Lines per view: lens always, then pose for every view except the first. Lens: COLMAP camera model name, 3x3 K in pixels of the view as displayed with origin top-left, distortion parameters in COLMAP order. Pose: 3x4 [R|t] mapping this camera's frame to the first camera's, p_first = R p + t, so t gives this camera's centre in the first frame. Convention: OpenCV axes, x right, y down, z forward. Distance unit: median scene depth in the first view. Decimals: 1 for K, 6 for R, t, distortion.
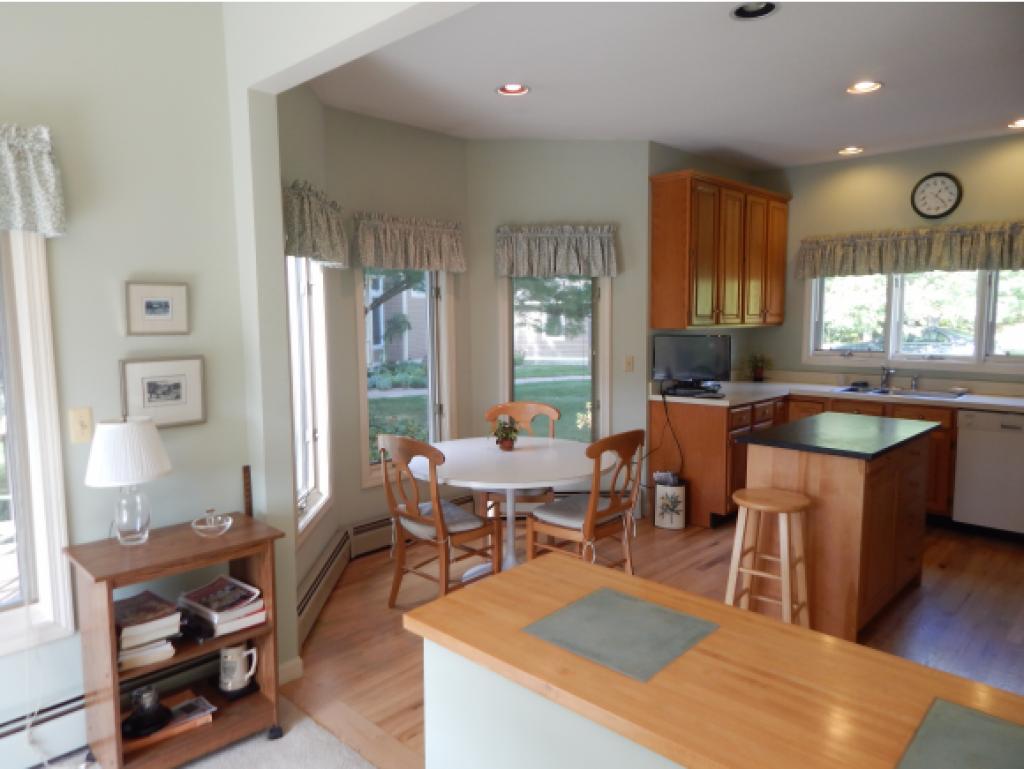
lens RADIAL K [[688.6, 0, 518.6], [0, 688.6, 380.7], [0, 0, 1]] dist [0.010476, -0.000478]
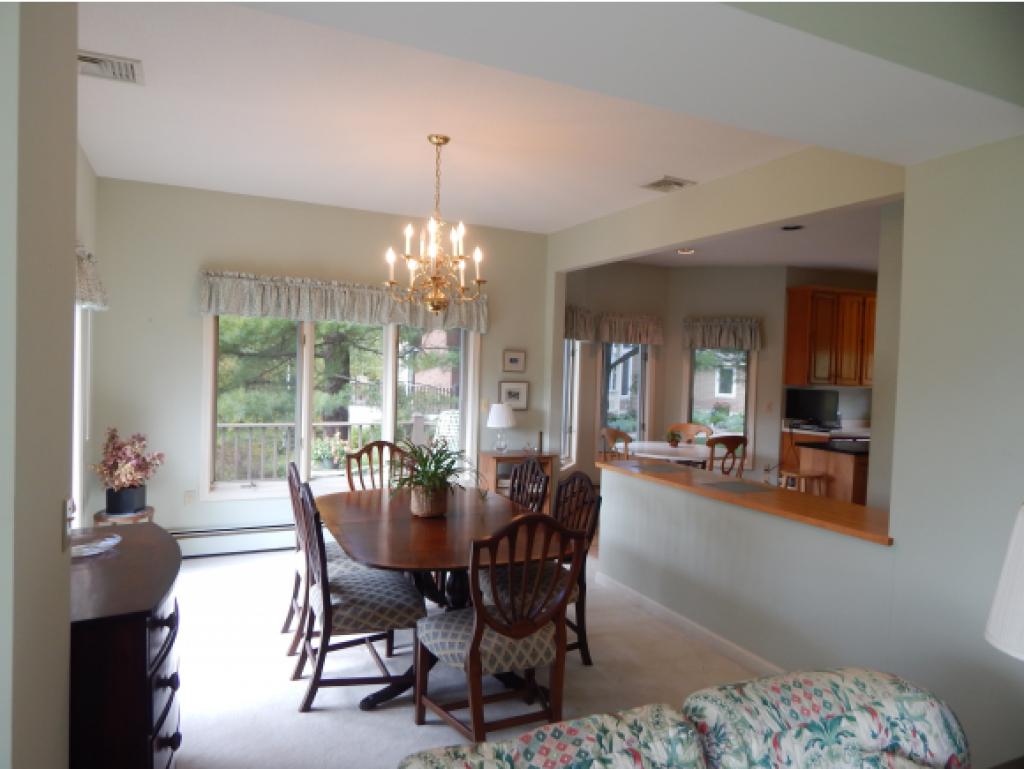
lens RADIAL K [[675.0, 0, 514.8], [0, 675.0, 383.4], [0, 0, 1]] dist [0.015963, 0.000466]
pose [[0.929953, 0.049537, -0.364326, 0.190043], [-0.077142, 0.995115, -0.061604, 0.064364], [0.359494, 0.085394, 0.929232, -0.648087]]
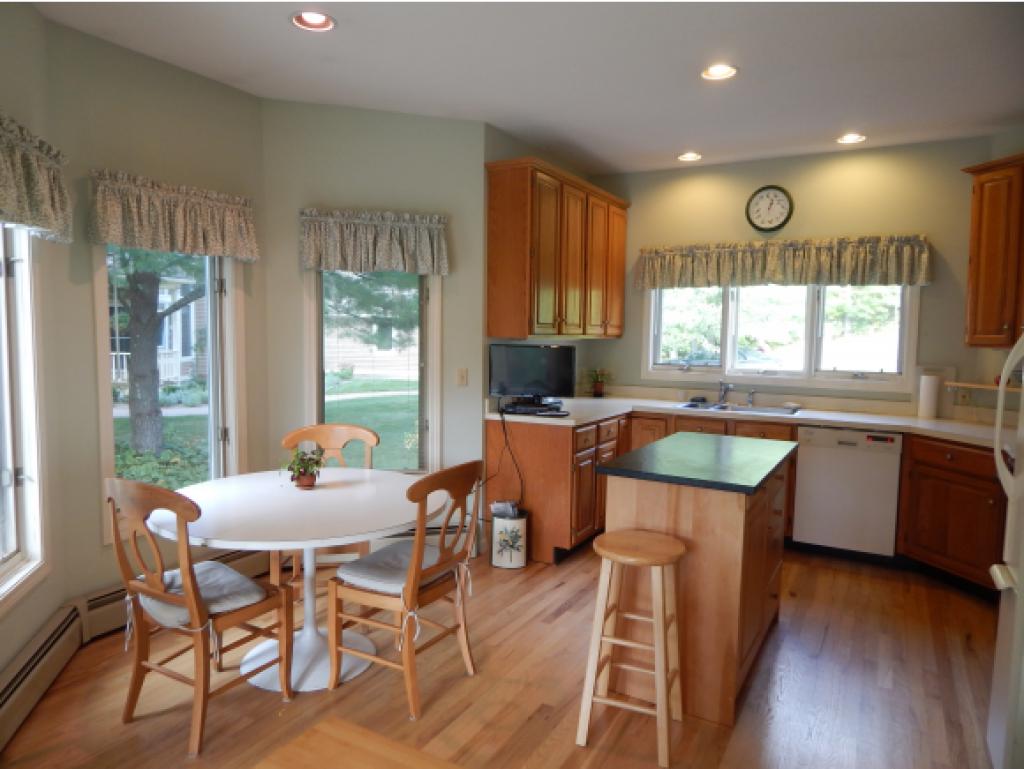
lens RADIAL K [[675.0, 0, 514.8], [0, 675.0, 383.4], [0, 0, 1]] dist [0.015963, 0.000466]
pose [[0.971872, 0.002139, 0.235502, 0.026008], [0.002005, 0.999847, -0.017353, -0.002275], [-0.235503, 0.017337, 0.971719, 0.169962]]
